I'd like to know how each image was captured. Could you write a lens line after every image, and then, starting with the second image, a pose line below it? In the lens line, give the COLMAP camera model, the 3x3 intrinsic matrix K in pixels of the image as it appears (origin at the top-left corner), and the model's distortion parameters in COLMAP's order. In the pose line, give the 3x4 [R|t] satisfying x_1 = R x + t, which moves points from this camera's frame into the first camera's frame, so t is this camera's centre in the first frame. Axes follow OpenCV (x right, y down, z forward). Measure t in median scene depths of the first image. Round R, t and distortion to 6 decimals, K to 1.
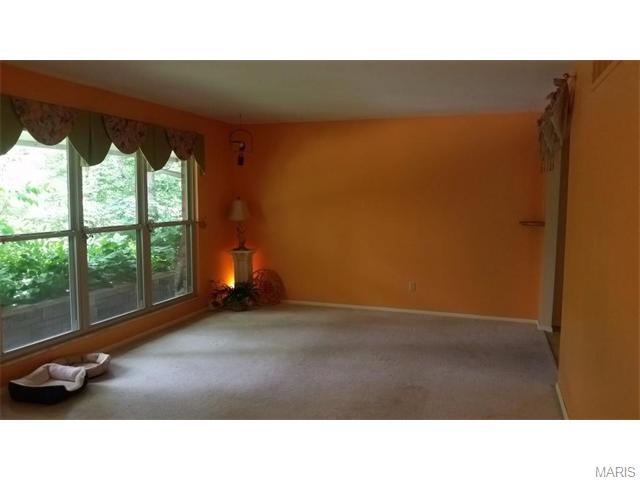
lens RADIAL K [[518.7, 0, 316.1], [0, 518.7, 240.7], [0, 0, 1]] dist [0.121920, -0.208569]
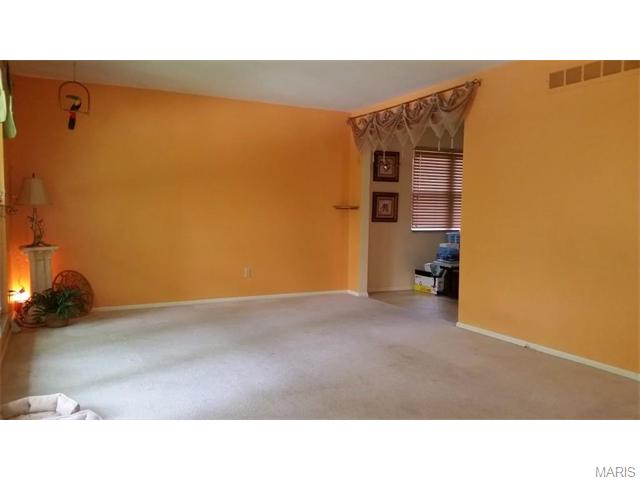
lens RADIAL K [[518.7, 0, 316.1], [0, 518.7, 240.7], [0, 0, 1]] dist [0.121920, -0.208569]
pose [[0.685211, -0.036510, 0.727429, -0.464574], [0.050073, 0.998741, 0.002961, 0.030591], [-0.726621, 0.034396, 0.686177, 0.230807]]
